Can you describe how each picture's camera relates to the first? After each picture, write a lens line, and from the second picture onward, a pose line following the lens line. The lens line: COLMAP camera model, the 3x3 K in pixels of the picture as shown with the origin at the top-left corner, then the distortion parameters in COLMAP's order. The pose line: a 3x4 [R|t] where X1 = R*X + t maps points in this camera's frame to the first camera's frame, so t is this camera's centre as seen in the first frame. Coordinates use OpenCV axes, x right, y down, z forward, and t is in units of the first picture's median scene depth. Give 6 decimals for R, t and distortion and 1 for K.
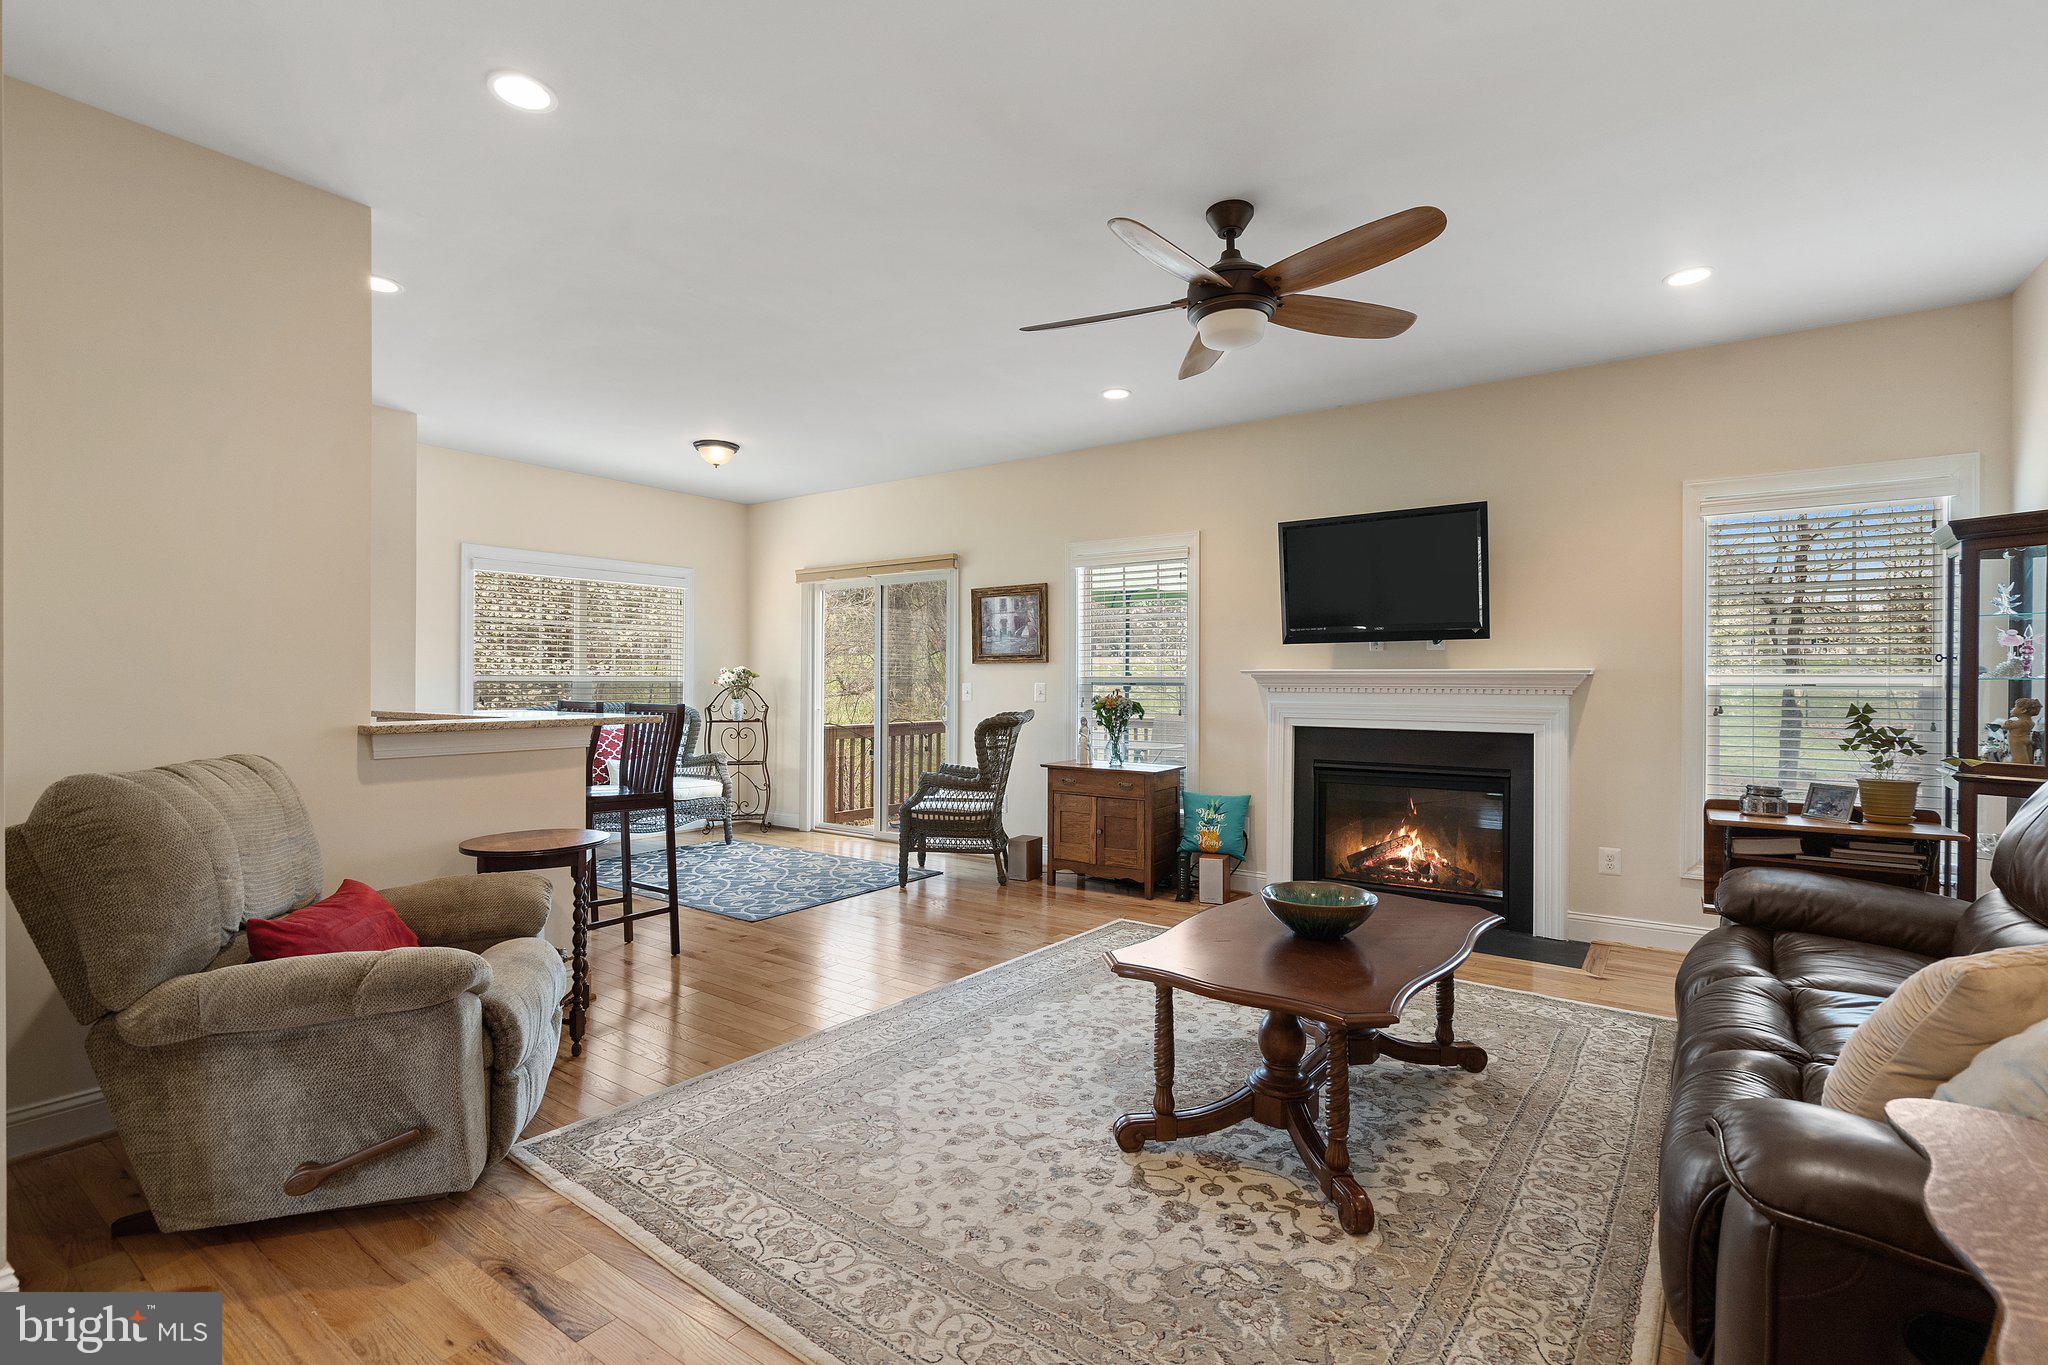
lens RADIAL K [[951.0, 0, 1029.7], [0, 951.0, 675.5], [0, 0, 1]] dist [-0.001474, -0.000155]
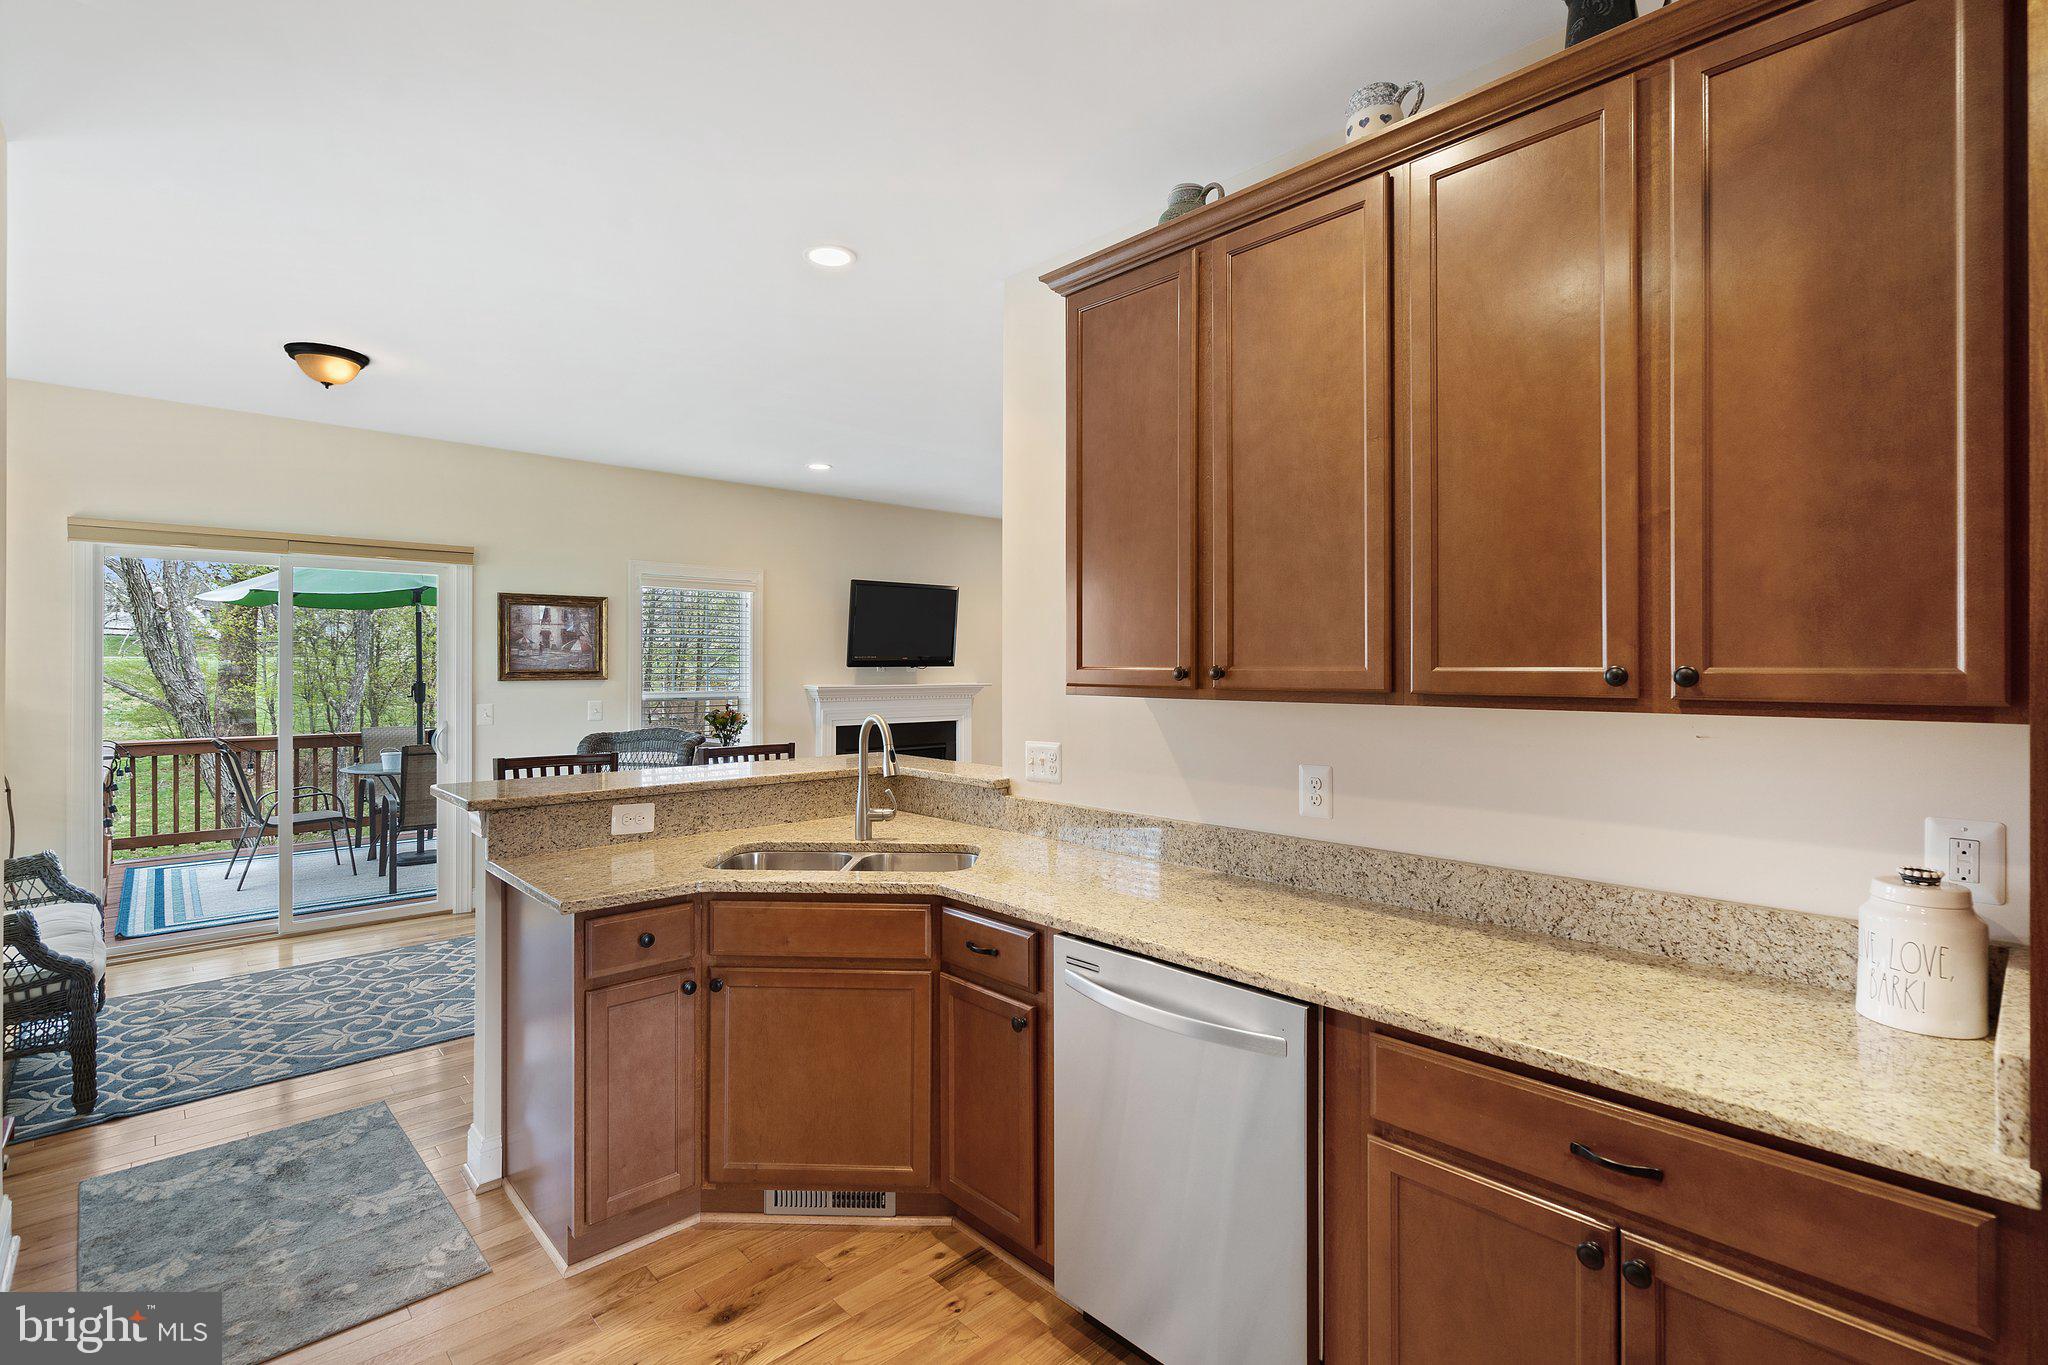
lens RADIAL K [[934.7, 0, 1021.3], [0, 934.7, 669.1], [0, 0, 1]] dist [-0.002257, 0.000250]
pose [[0.190501, -0.006955, 0.981662, -0.819130], [-0.007049, 0.999939, 0.008453, -0.034896], [-0.981662, -0.008530, 0.190441, 0.402306]]
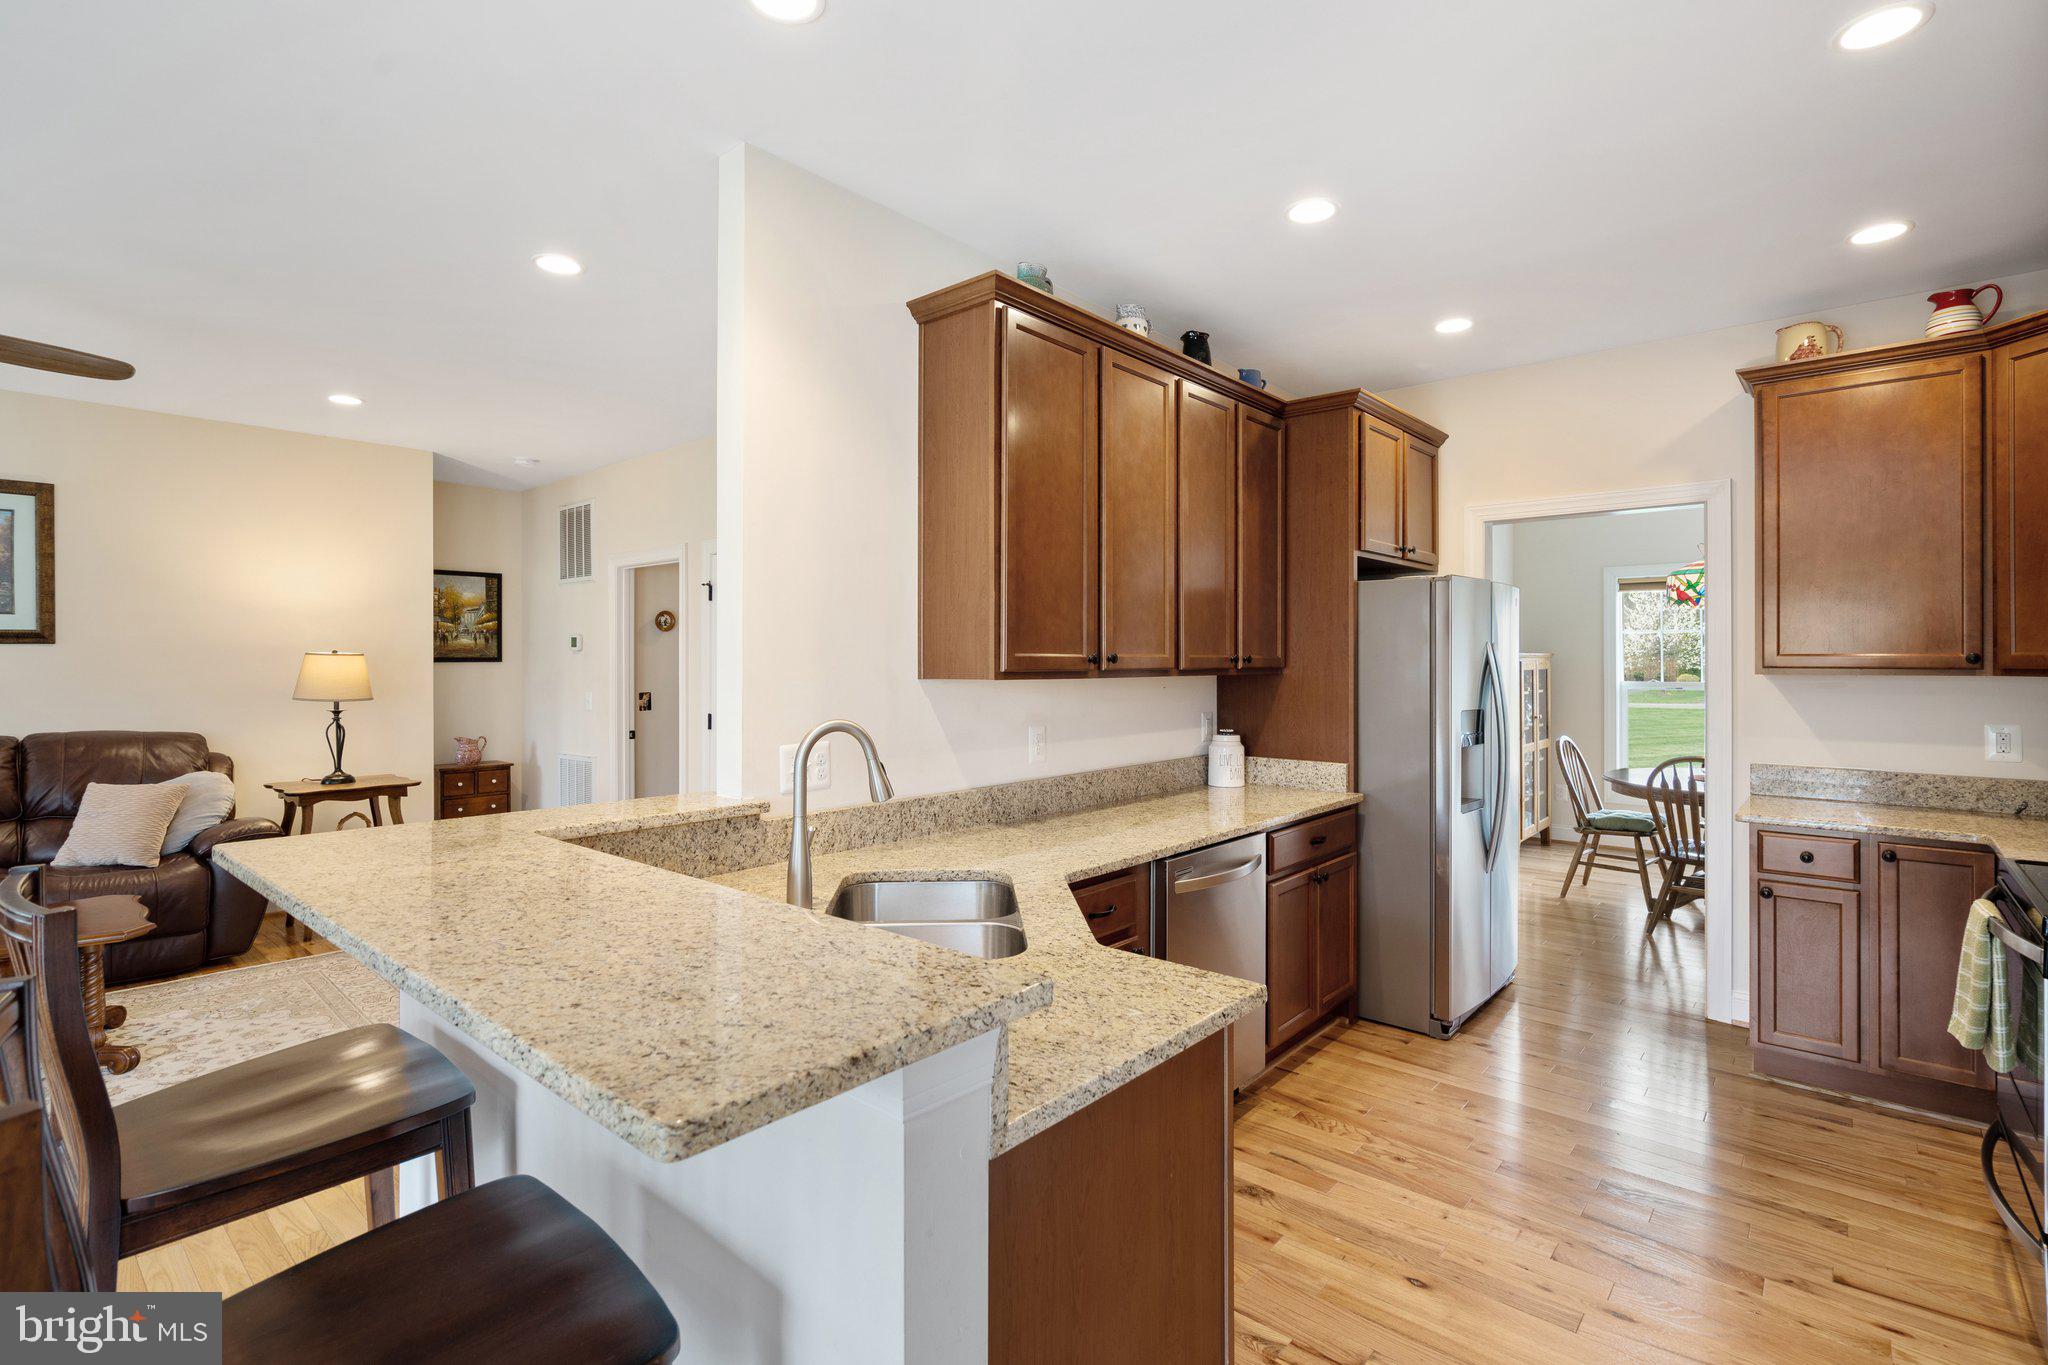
lens RADIAL K [[957.8, 0, 1017.1], [0, 957.8, 657.0], [0, 0, 1]] dist [-0.003491, 0.000254]
pose [[-0.995359, -0.004715, 0.096116, -0.489828], [-0.005731, 0.999931, -0.010294, -0.027261], [-0.096061, -0.010798, -0.995317, 0.863182]]
